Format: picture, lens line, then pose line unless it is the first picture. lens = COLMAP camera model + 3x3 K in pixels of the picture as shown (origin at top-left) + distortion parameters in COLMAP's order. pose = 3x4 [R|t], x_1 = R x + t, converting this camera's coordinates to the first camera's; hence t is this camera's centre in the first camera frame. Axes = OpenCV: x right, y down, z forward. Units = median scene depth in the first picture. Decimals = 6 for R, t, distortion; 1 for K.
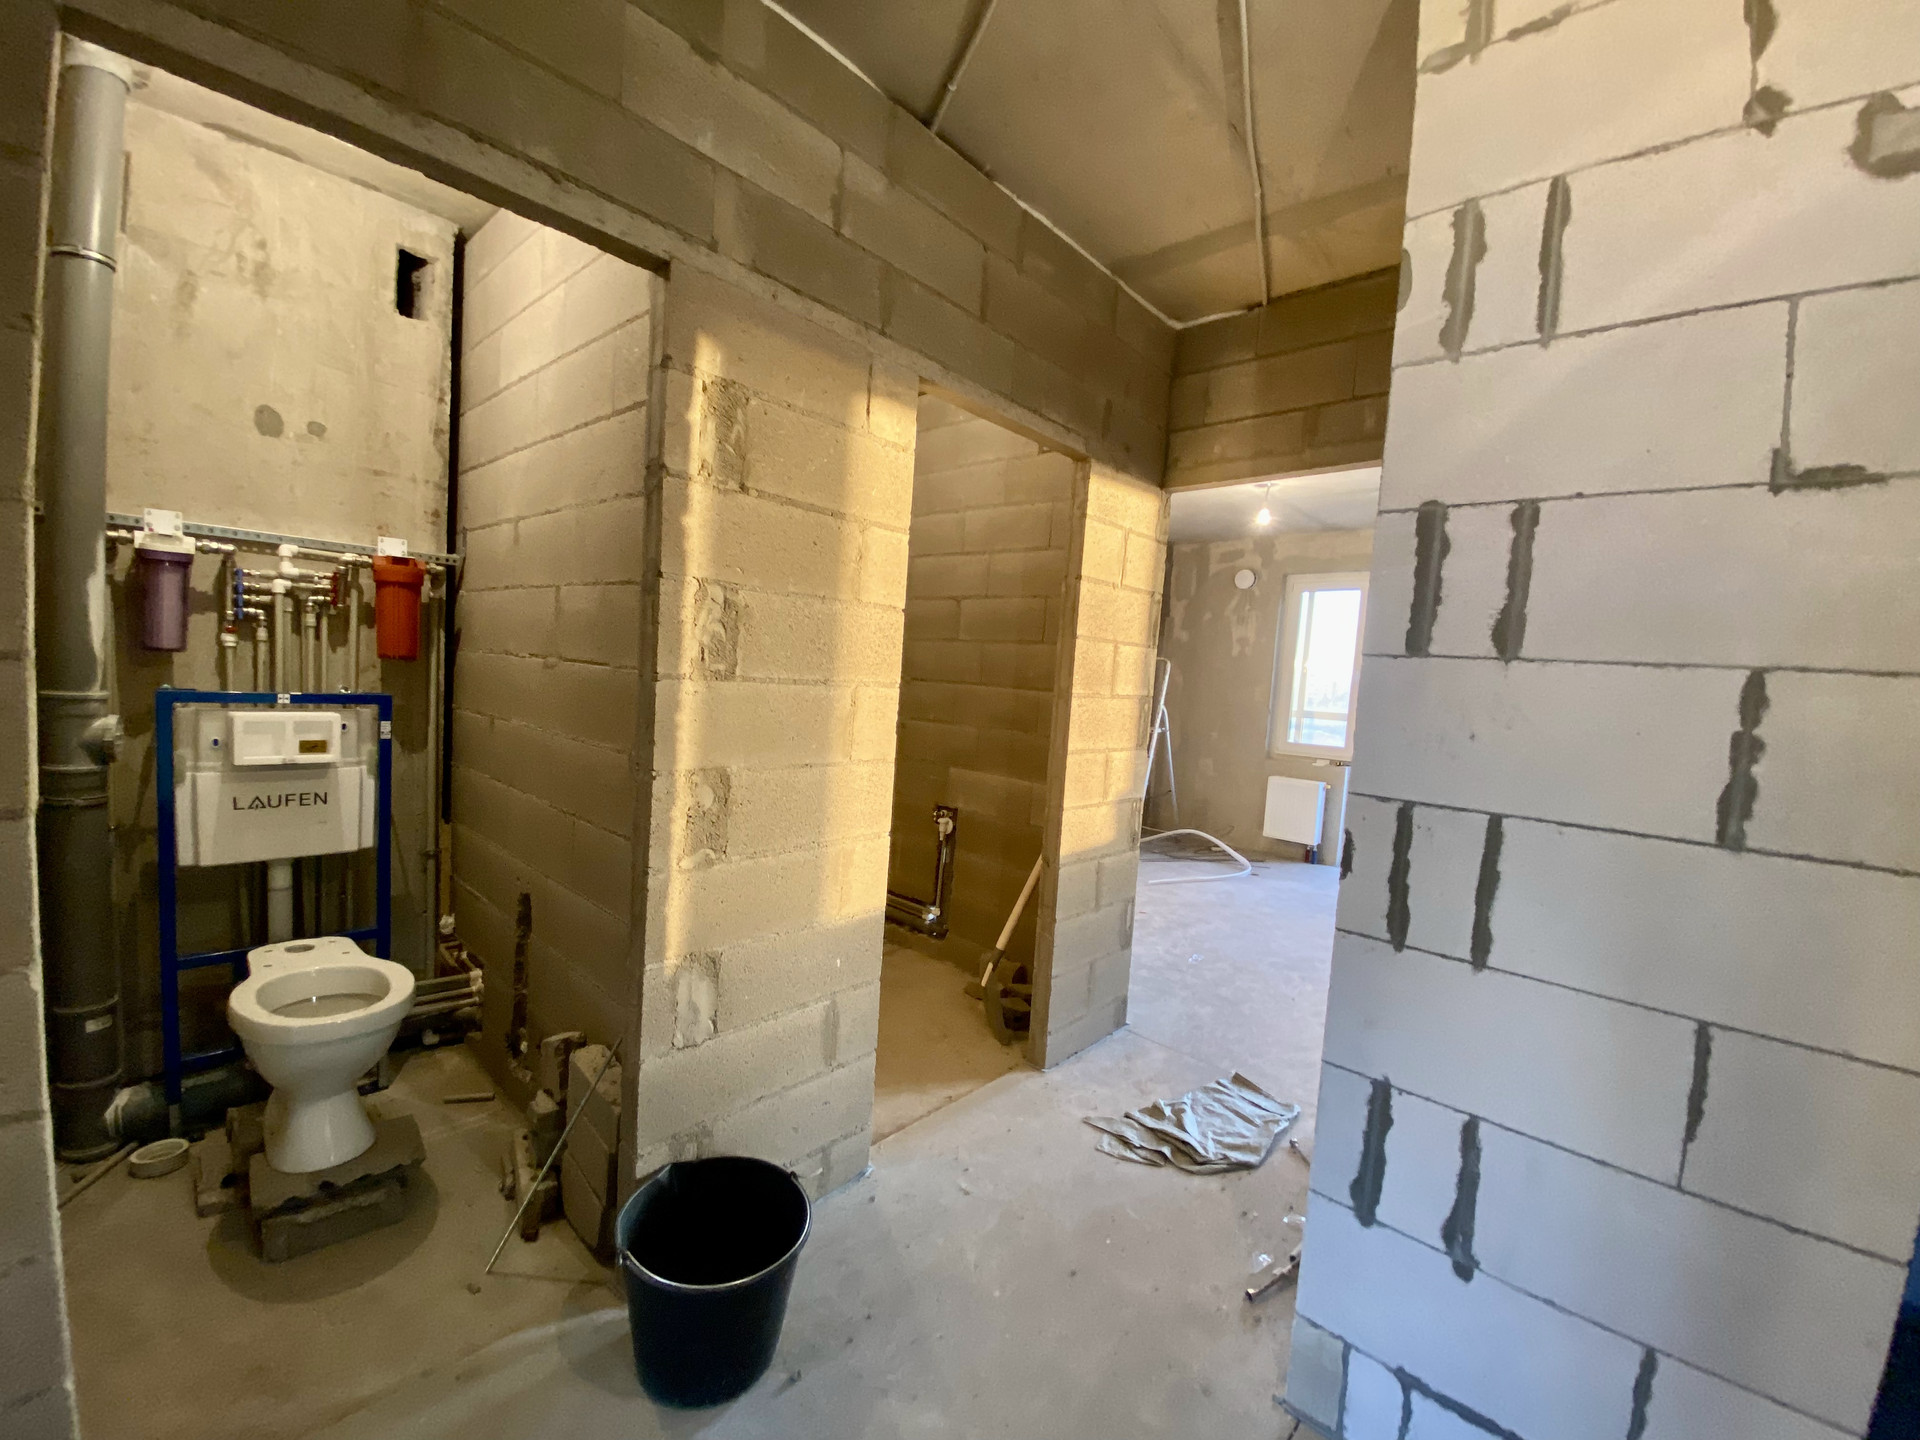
lens RADIAL K [[781.8, 0, 948.6], [0, 781.8, 732.1], [0, 0, 1]] dist [-0.003455, -0.009553]
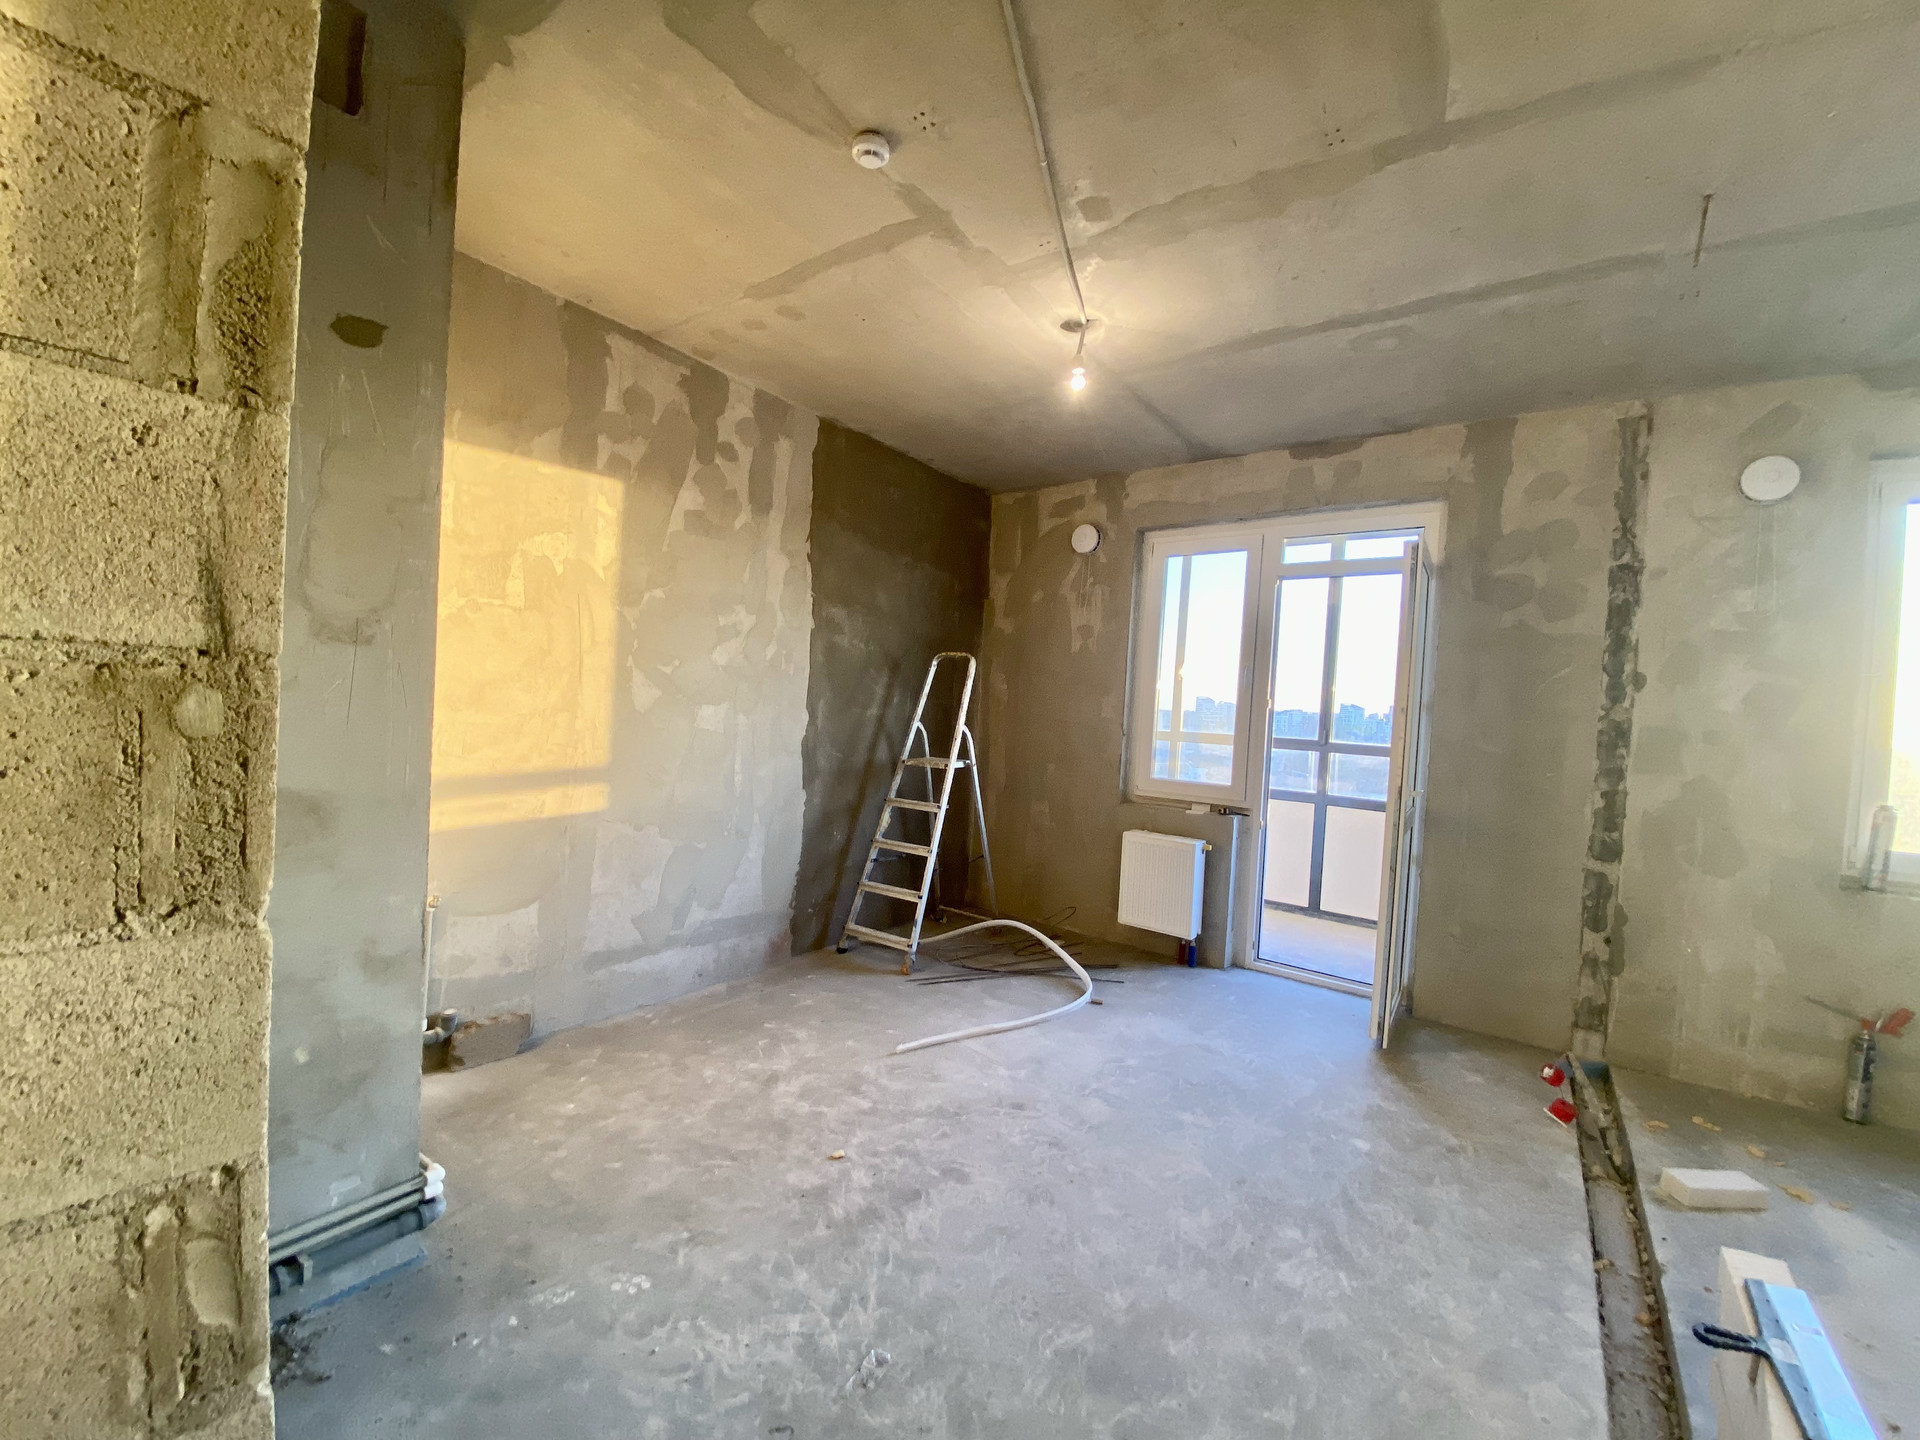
lens RADIAL K [[783.3, 0, 961.4], [0, 783.3, 721.7], [0, 0, 1]] dist [0.007943, -0.015215]
pose [[0.991645, -0.010311, 0.128582, 0.196134], [0.016102, 0.998898, -0.044080, -0.009202], [-0.127986, 0.045782, 0.990719, 0.370191]]
